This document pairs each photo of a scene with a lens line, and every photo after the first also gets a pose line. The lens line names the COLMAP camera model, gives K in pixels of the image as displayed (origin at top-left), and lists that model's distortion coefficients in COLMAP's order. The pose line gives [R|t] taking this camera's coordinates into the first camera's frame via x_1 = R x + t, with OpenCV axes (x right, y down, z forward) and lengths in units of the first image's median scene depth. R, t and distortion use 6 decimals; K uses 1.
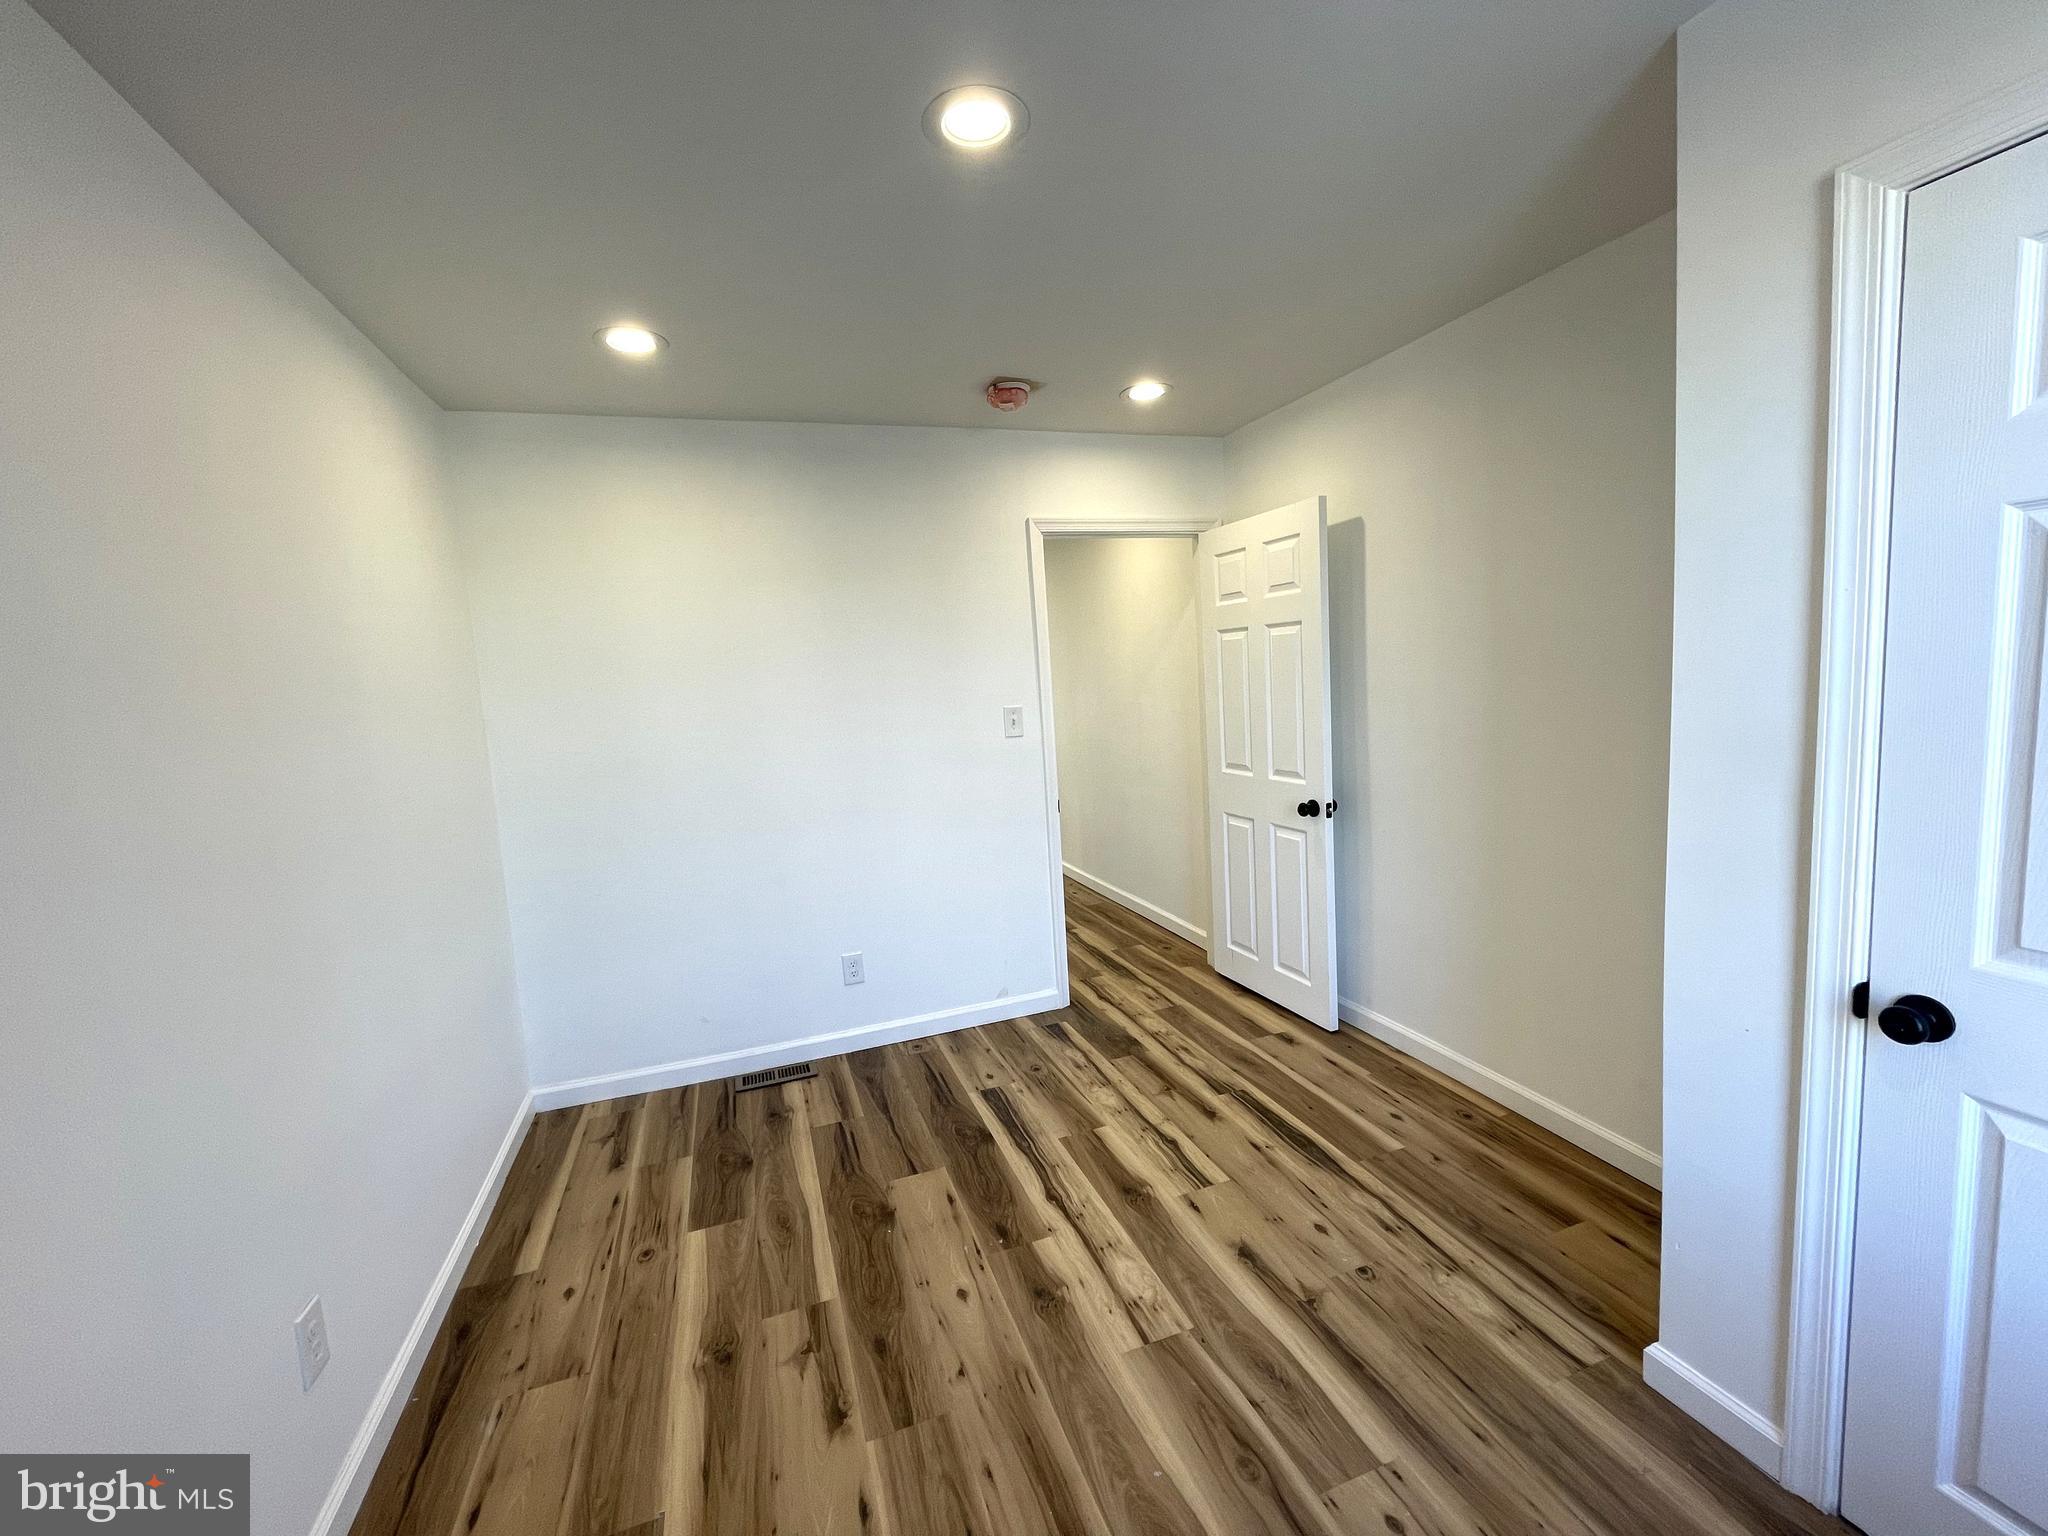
lens RADIAL K [[837.2, 0, 1024.0], [0, 837.2, 768.0], [0, 0, 1]] dist [-0.000578, -0.000535]
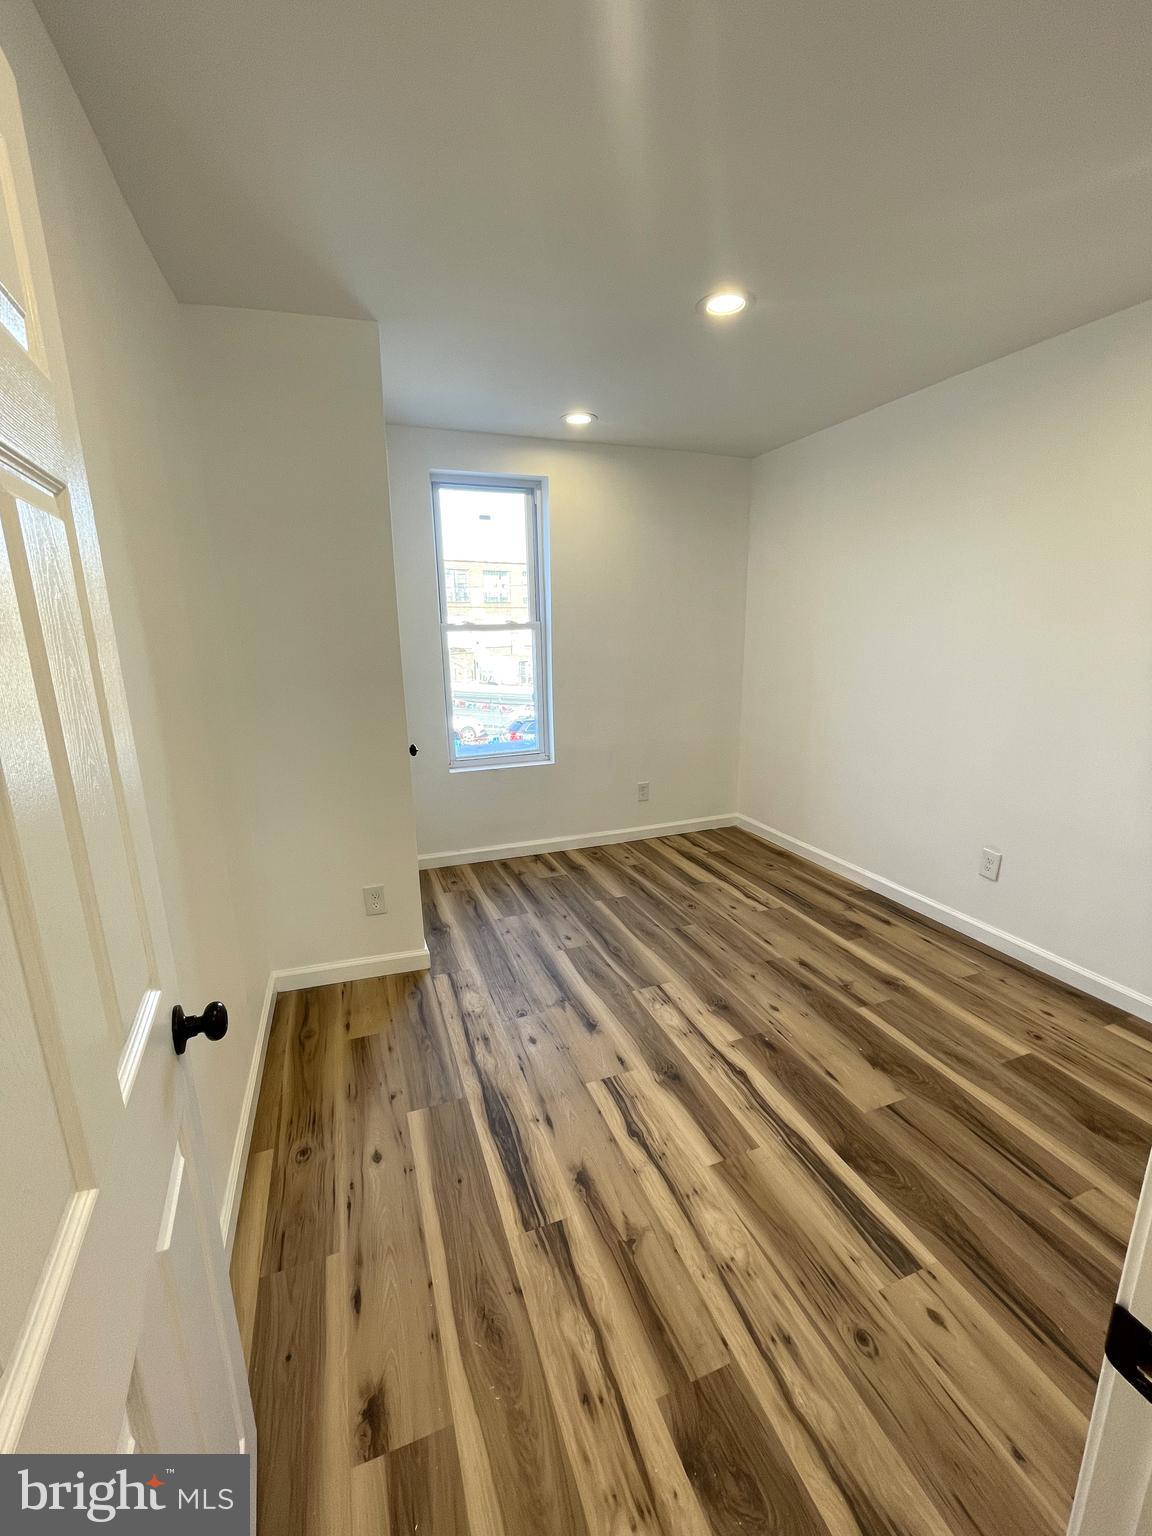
lens RADIAL K [[627.9, 0, 576.0], [0, 627.9, 768.0], [0, 0, 1]] dist [-0.000578, -0.000535]
pose [[-0.996583, 0.082335, -0.006634, 0.238079], [0.075335, 0.938914, 0.335804, -0.198694], [0.033878, 0.334157, -0.941908, 1.713393]]
